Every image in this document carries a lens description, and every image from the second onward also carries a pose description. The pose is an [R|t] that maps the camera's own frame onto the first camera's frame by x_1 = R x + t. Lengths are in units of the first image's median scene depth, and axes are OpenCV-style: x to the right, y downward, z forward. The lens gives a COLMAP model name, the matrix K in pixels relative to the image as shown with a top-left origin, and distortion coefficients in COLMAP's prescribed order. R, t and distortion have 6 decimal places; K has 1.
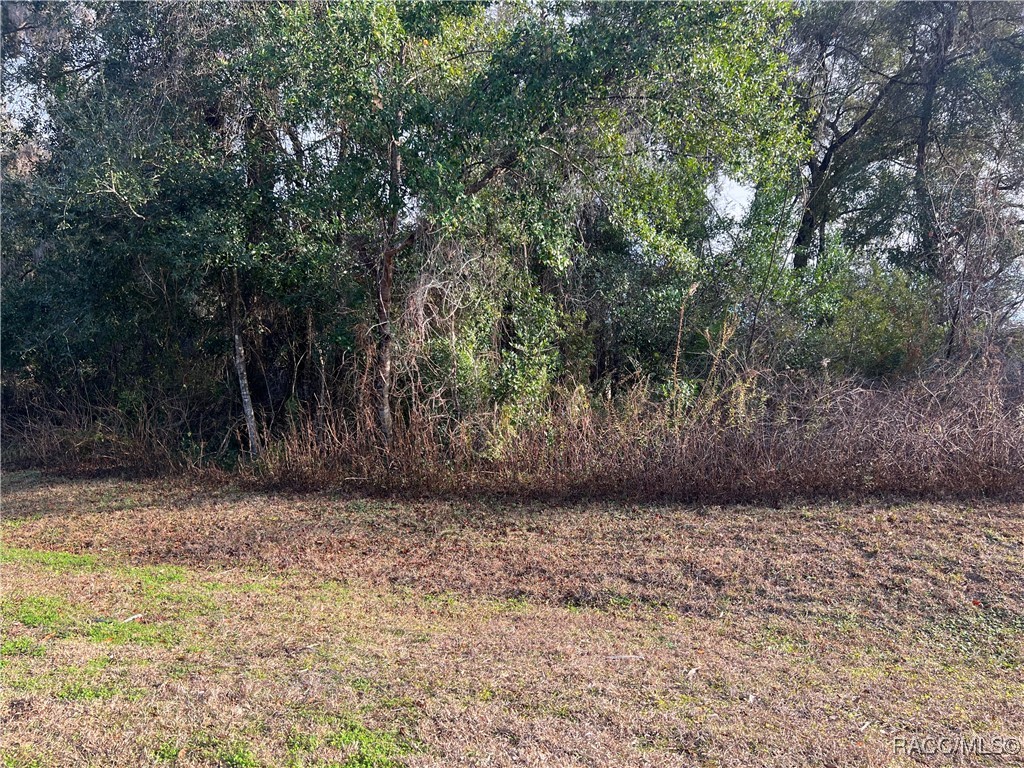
lens RADIAL K [[769.9, 0, 511.2], [0, 769.9, 389.5], [0, 0, 1]] dist [0.056111, -0.065674]
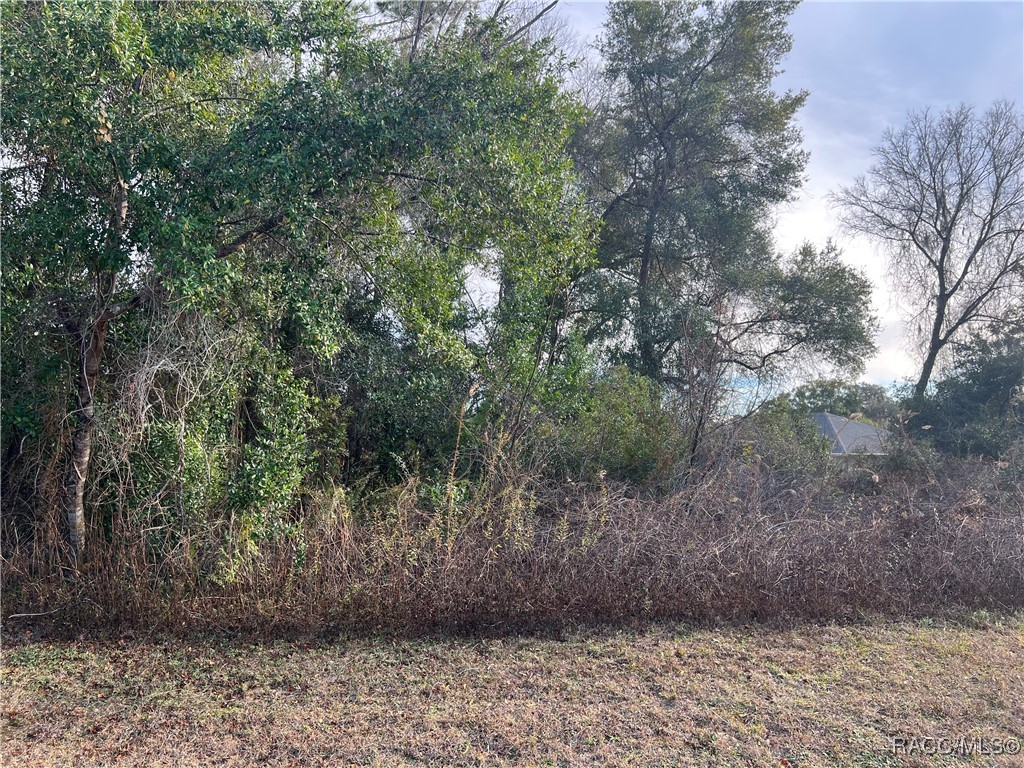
lens RADIAL K [[769.9, 0, 511.1], [0, 769.9, 387.3], [0, 0, 1]] dist [0.056111, -0.065674]
pose [[0.939880, 0.063598, 0.335530, -0.029937], [-0.030698, 0.994263, -0.102465, -0.040793], [-0.340122, 0.086005, 0.936440, 0.129069]]
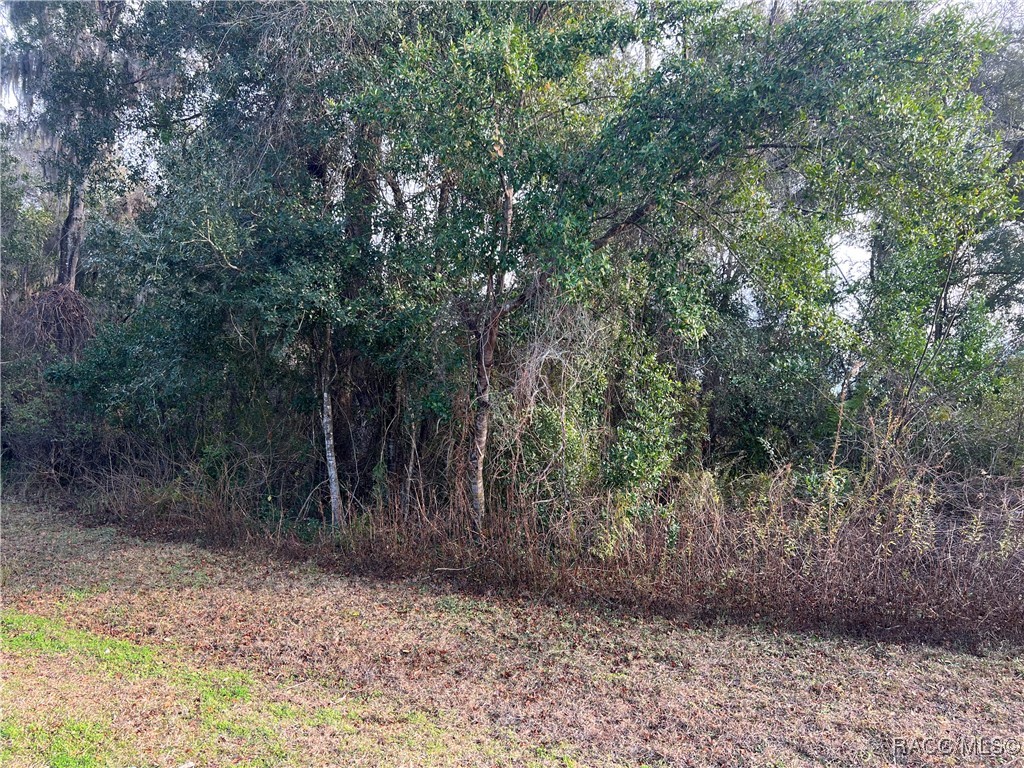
lens RADIAL K [[769.9, 0, 504.9], [0, 769.9, 390.1], [0, 0, 1]] dist [0.056111, -0.065674]
pose [[0.993468, 0.041576, -0.106271, -0.053253], [-0.048270, 0.996956, -0.061219, -0.038182], [0.103402, 0.065949, 0.992451, 0.129446]]
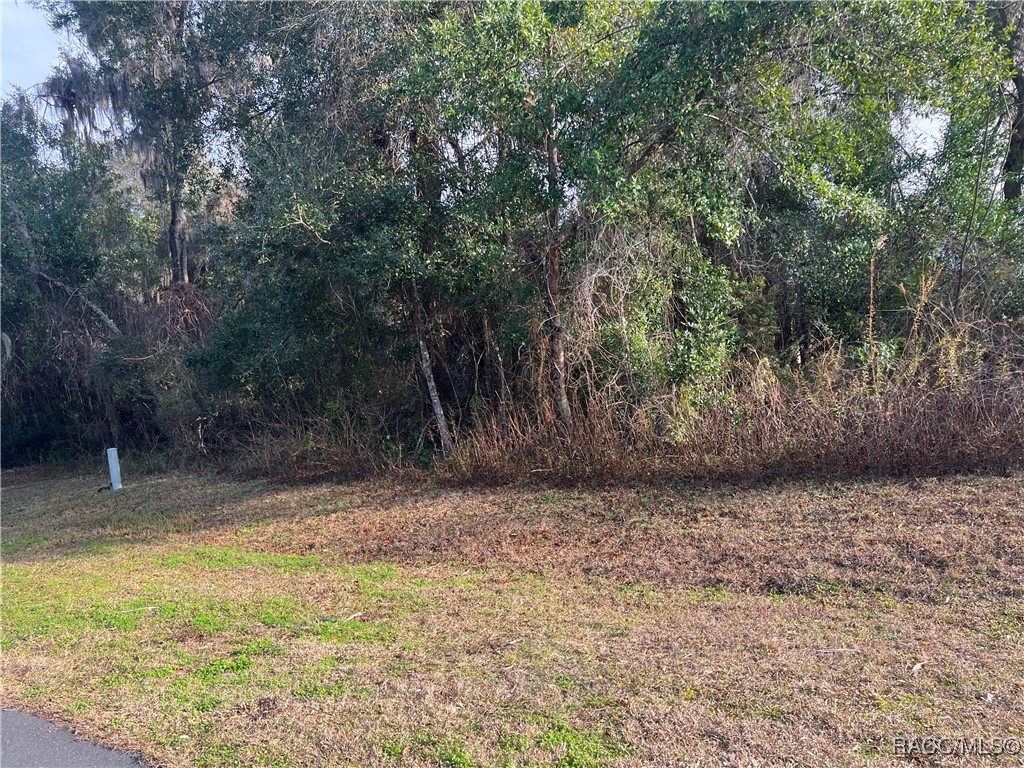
lens RADIAL K [[769.9, 0, 515.8], [0, 769.9, 384.9], [0, 0, 1]] dist [0.056111, -0.065674]
pose [[0.970882, -0.088037, -0.222796, 0.002792], [0.092470, 0.995670, 0.009523, -0.011318], [0.220993, -0.029848, 0.974819, 0.000798]]
